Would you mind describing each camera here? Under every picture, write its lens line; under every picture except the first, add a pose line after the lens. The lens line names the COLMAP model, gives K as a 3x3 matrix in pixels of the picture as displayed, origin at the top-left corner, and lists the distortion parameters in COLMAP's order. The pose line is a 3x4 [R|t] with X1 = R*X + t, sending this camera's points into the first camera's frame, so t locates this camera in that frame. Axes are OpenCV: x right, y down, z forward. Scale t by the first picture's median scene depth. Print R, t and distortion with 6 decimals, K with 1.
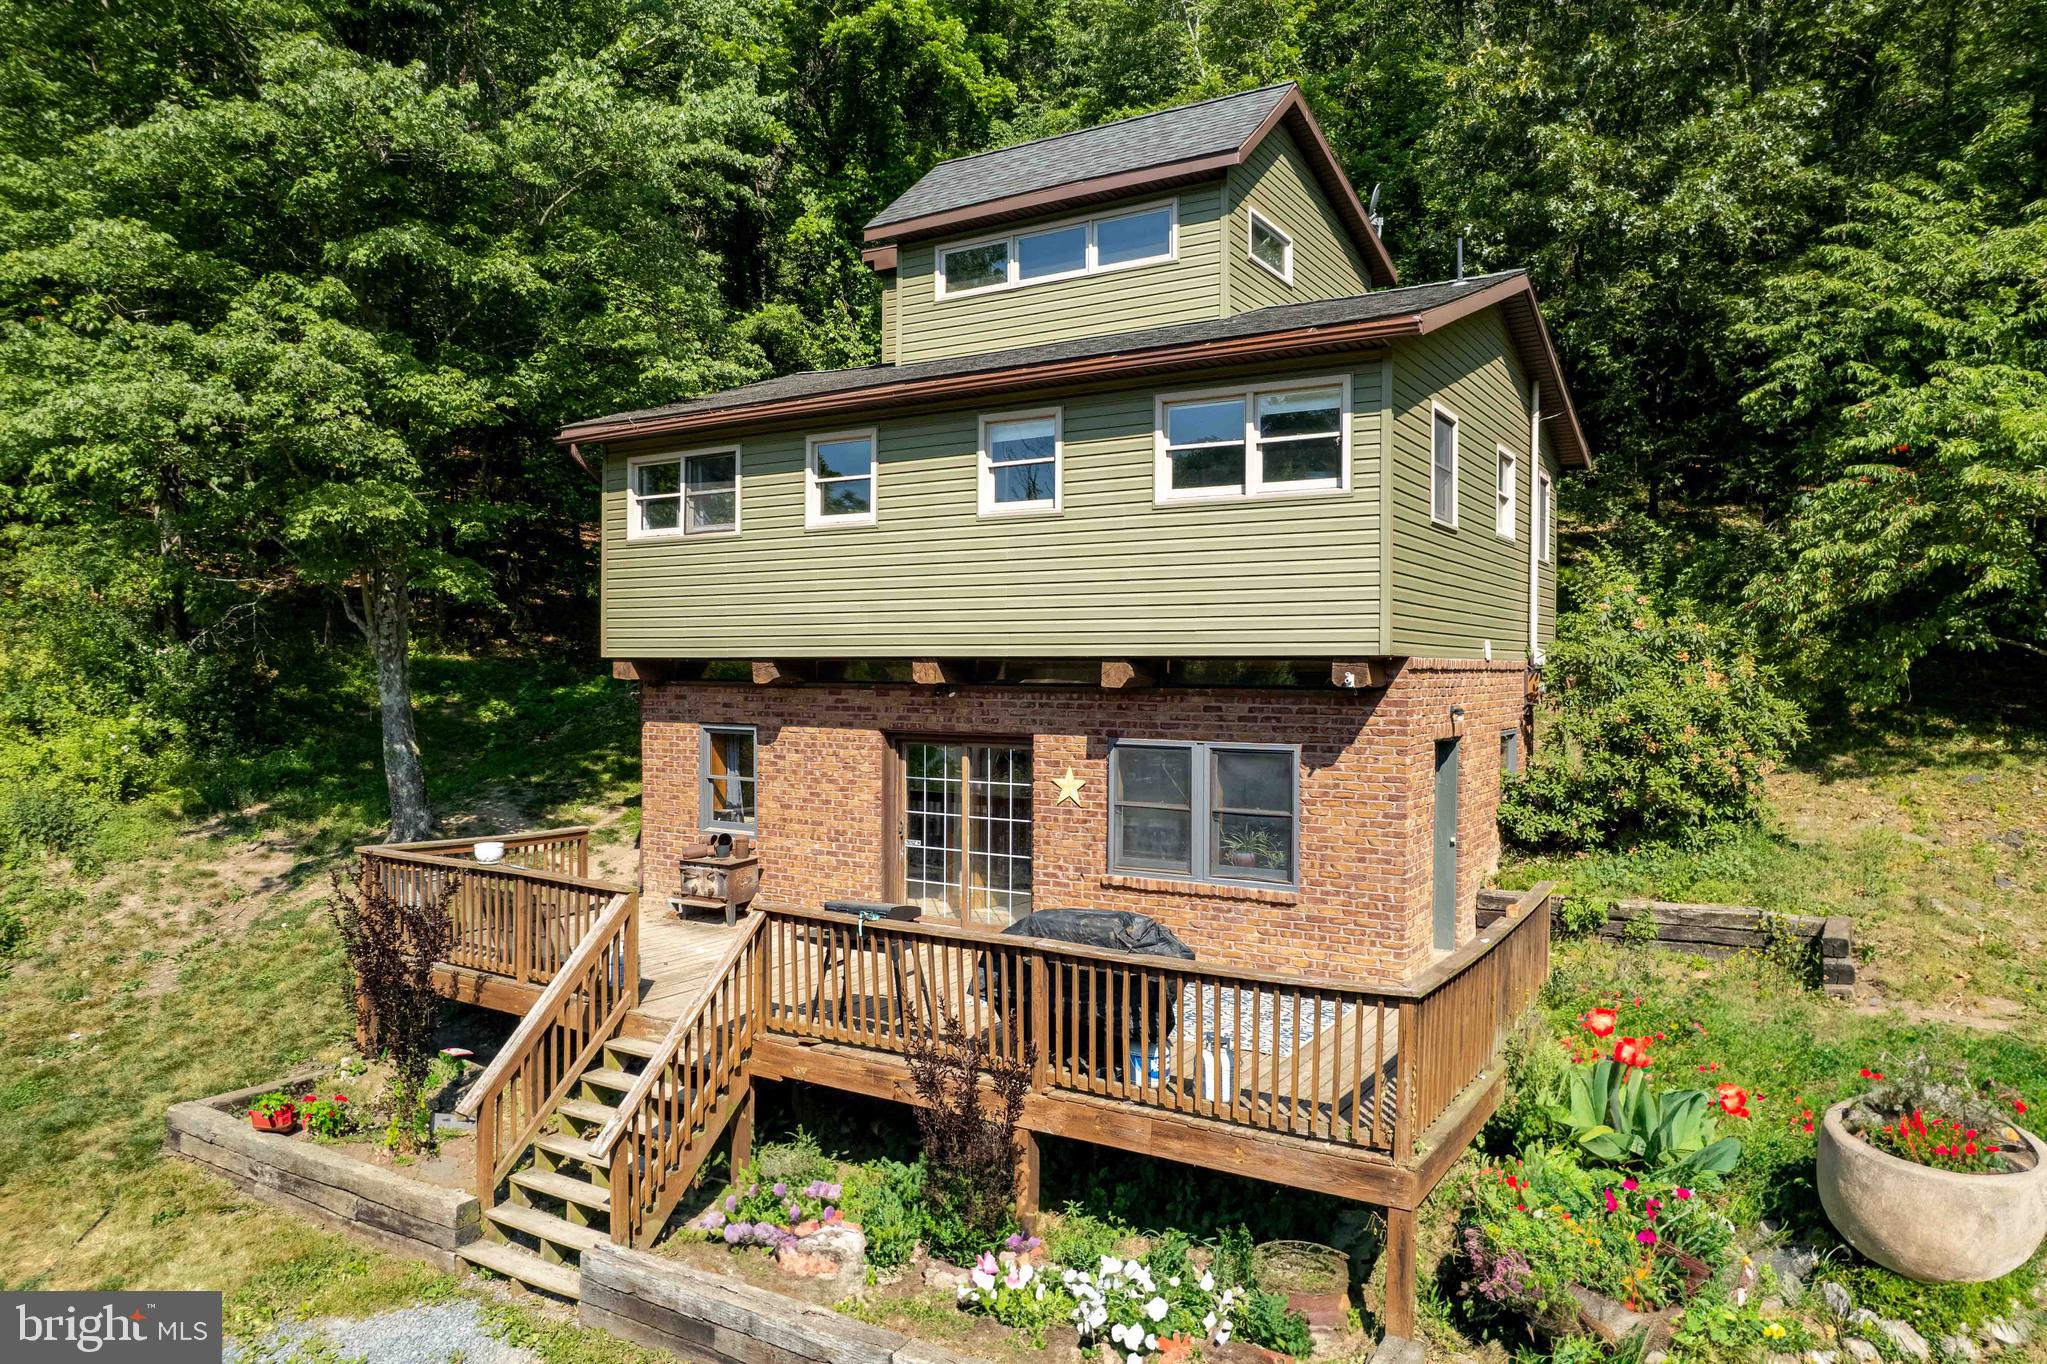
lens RADIAL K [[1336.9, 0, 1005.3], [0, 1336.9, 669.4], [0, 0, 1]] dist [-0.044711, 0.045339]
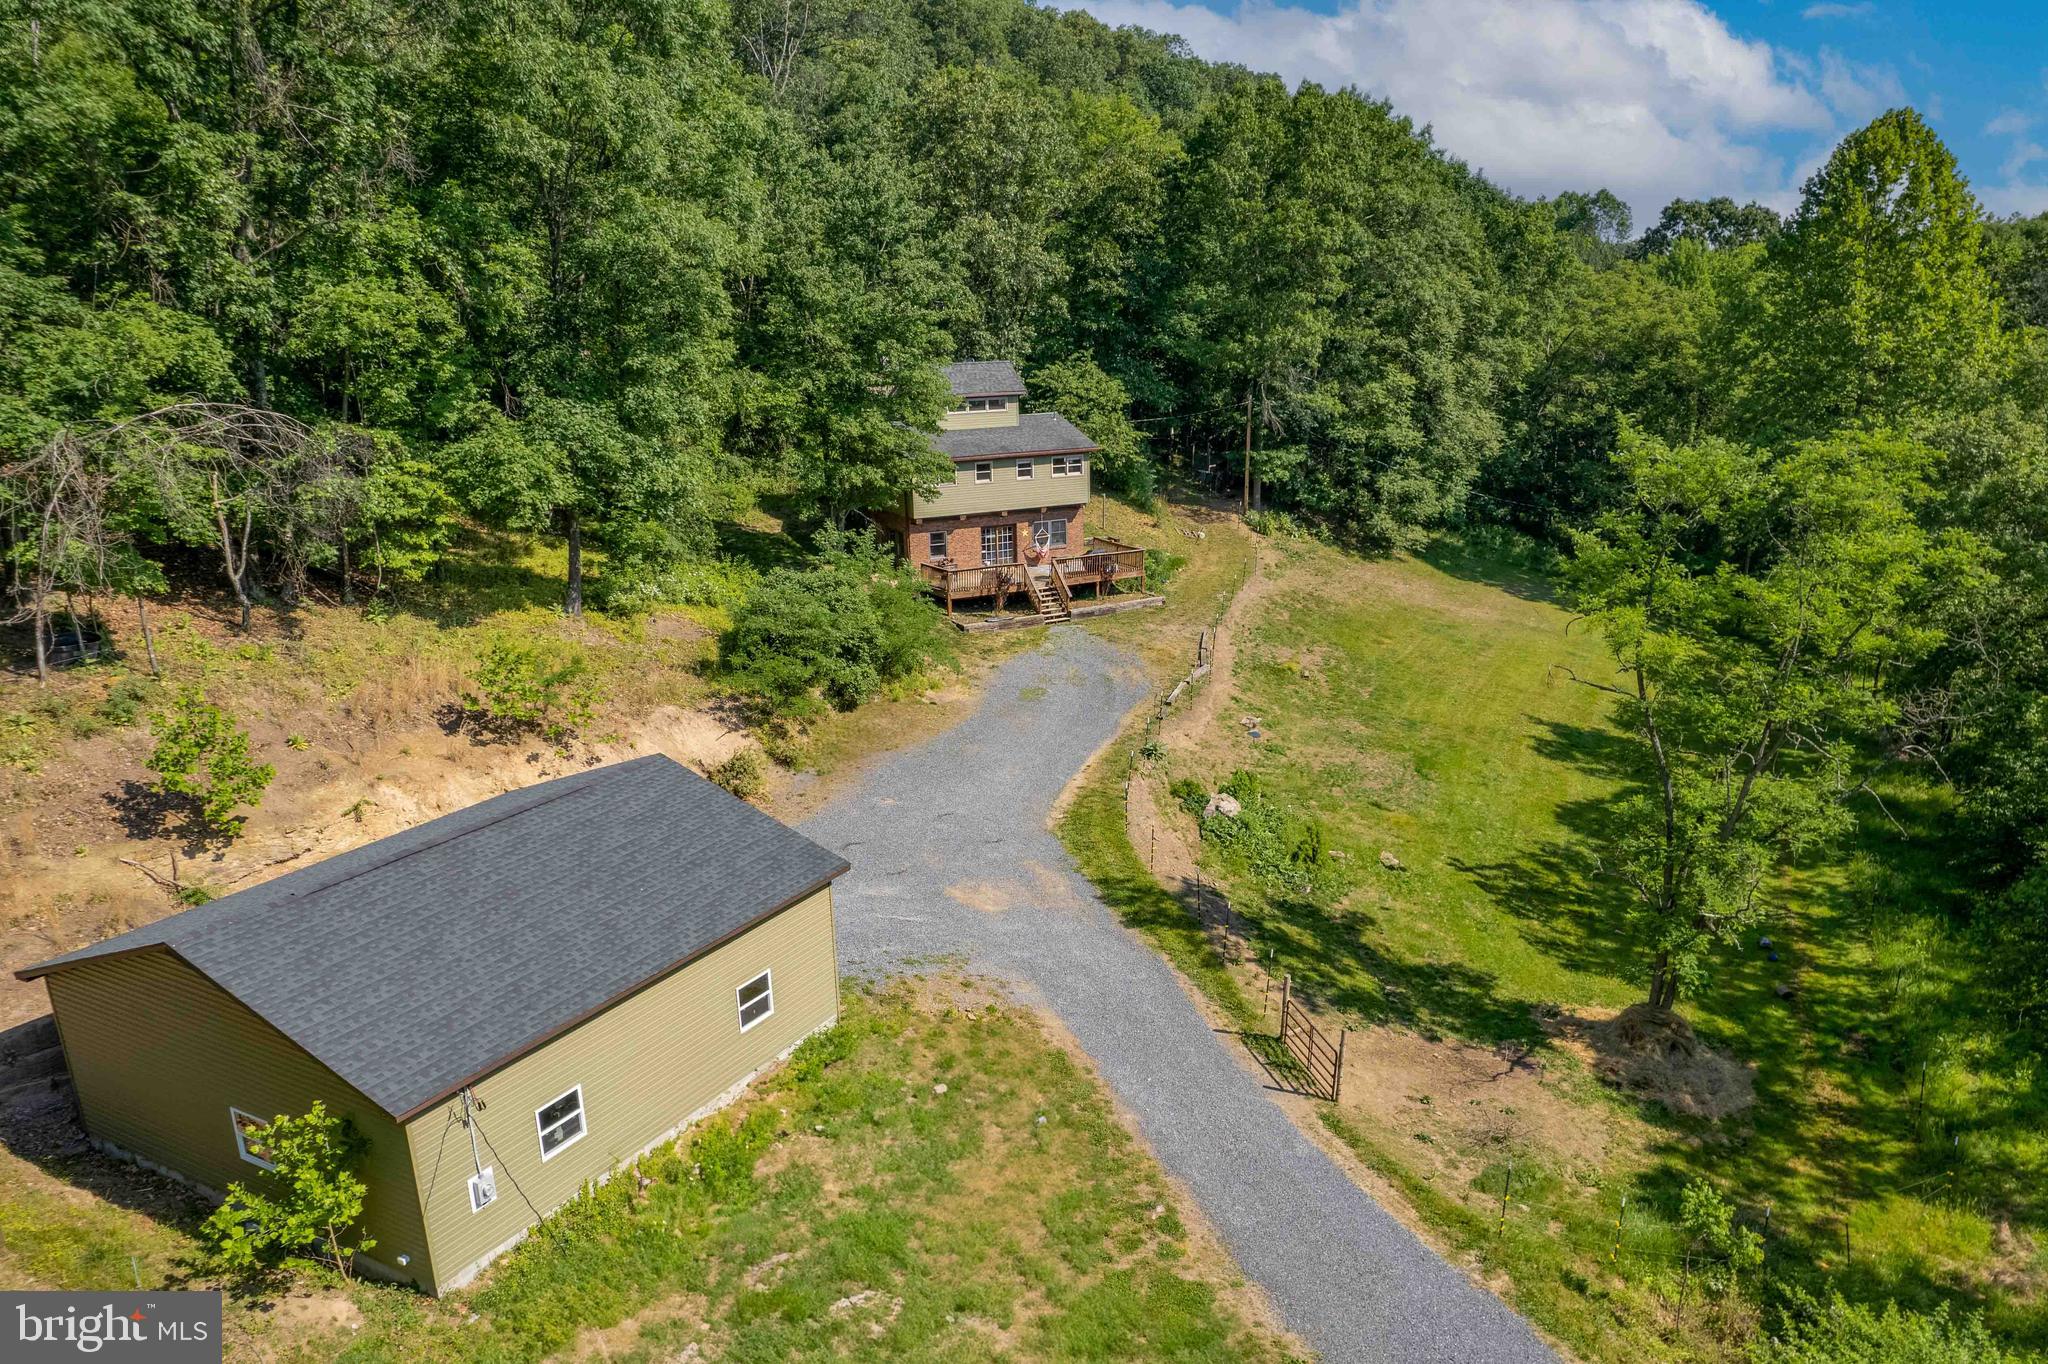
lens RADIAL K [[1383.5, 0, 1043.0], [0, 1383.5, 760.8], [0, 0, 1]] dist [-0.027509, 0.012182]
pose [[0.461940, -0.279217, 0.841813, -4.185271], [0.020603, 0.952274, 0.304549, -0.625813], [-0.886672, -0.123340, 0.445646, -1.350146]]
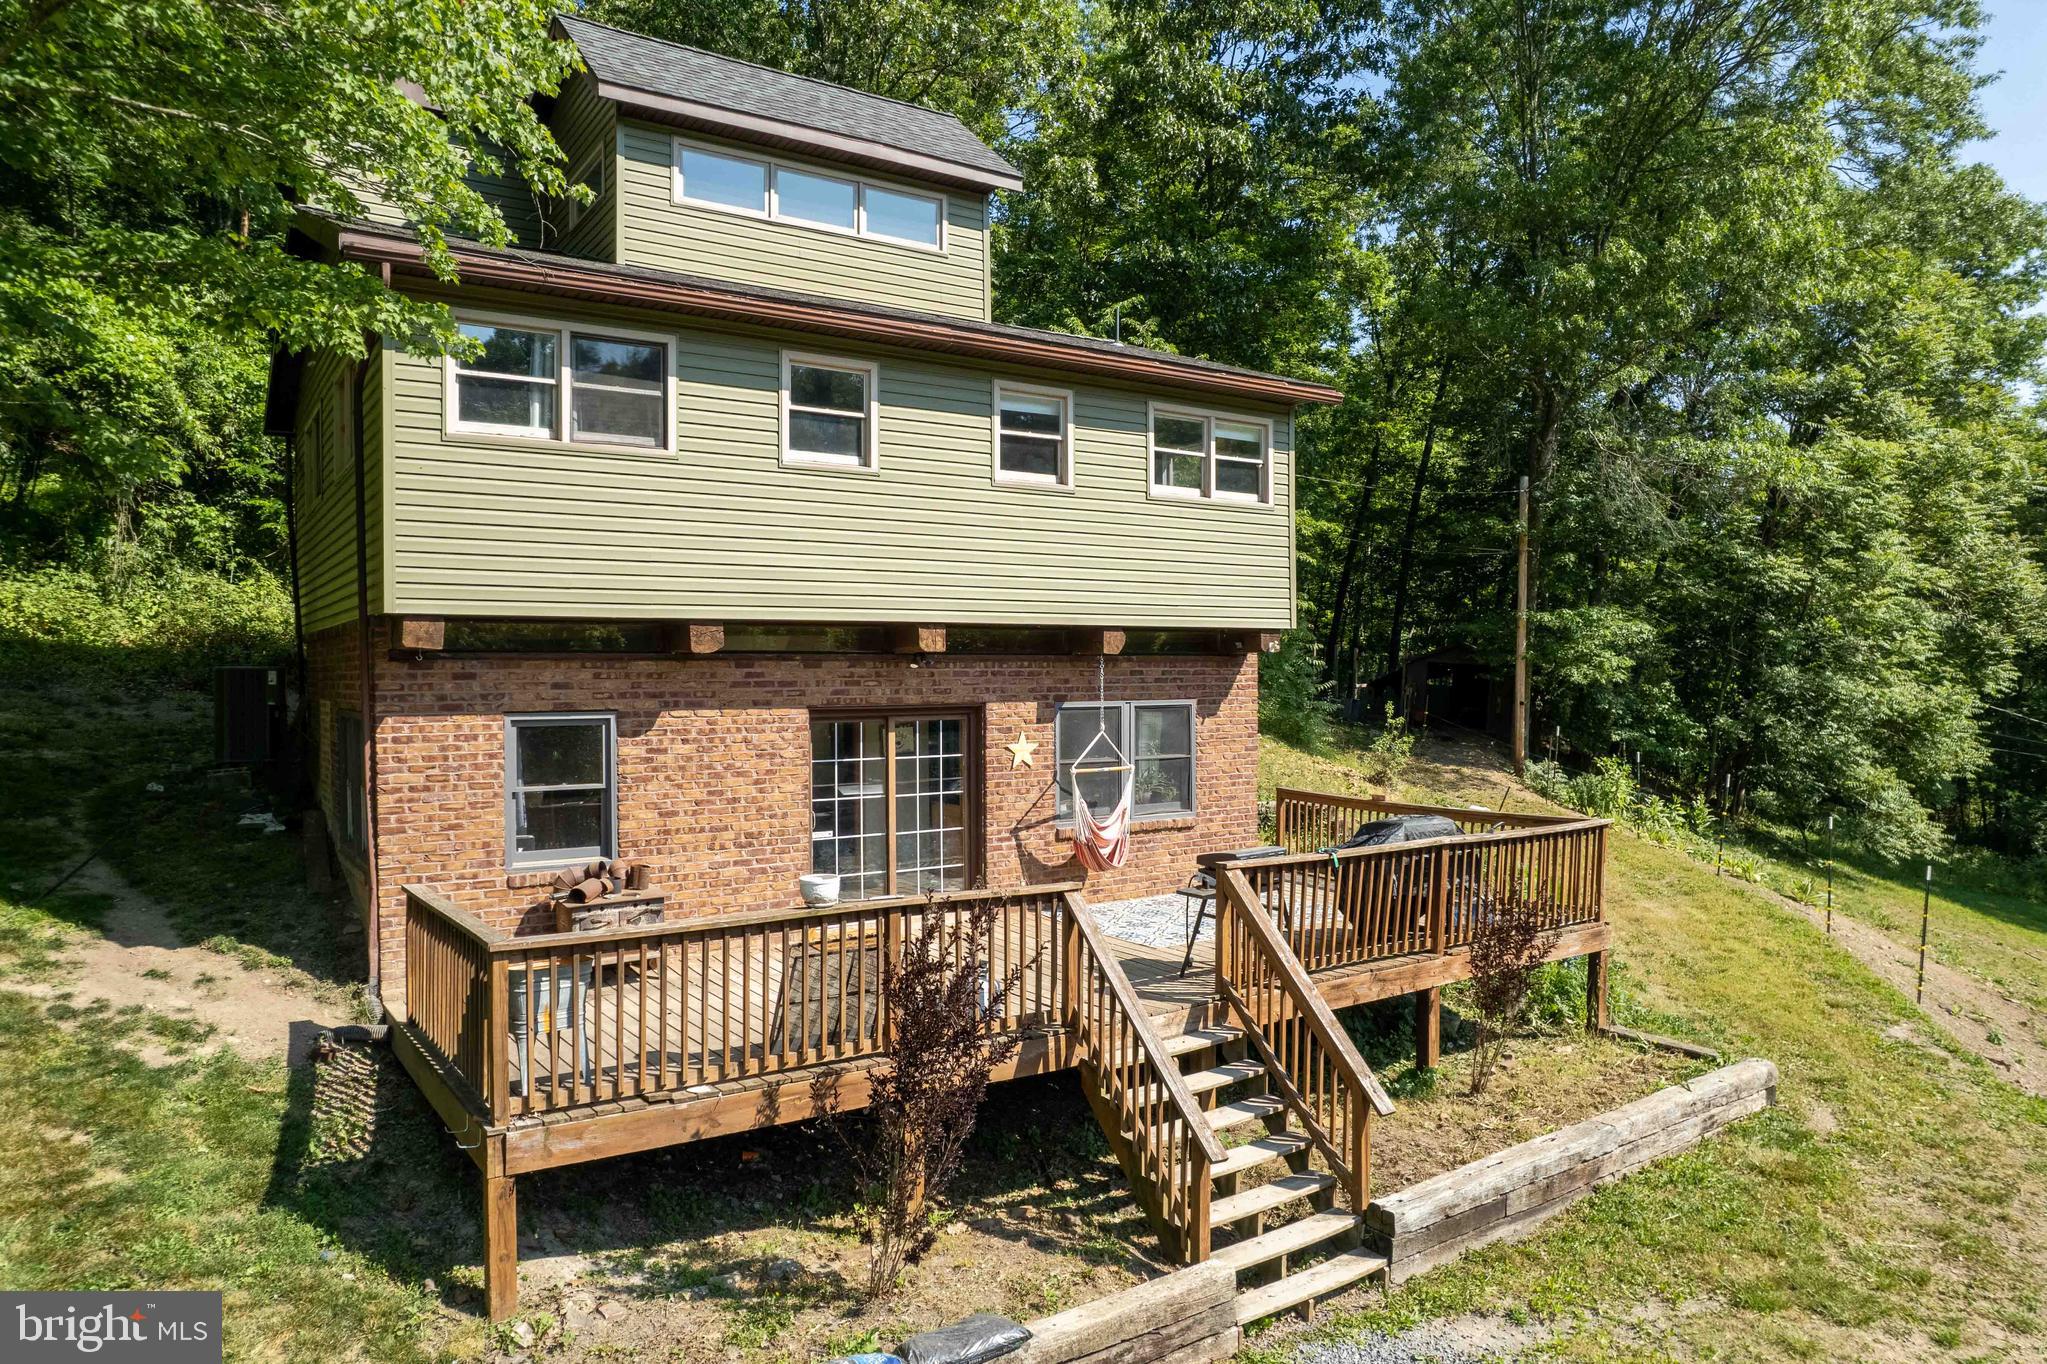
lens RADIAL K [[1336.9, 0, 1020.4], [0, 1336.9, 662.6], [0, 0, 1]] dist [-0.044711, 0.045339]
pose [[0.397718, 0.002159, 0.917505, -0.854569], [0.010585, 0.999920, -0.006941, 0.024465], [-0.917447, 0.012473, 0.397664, 0.551975]]
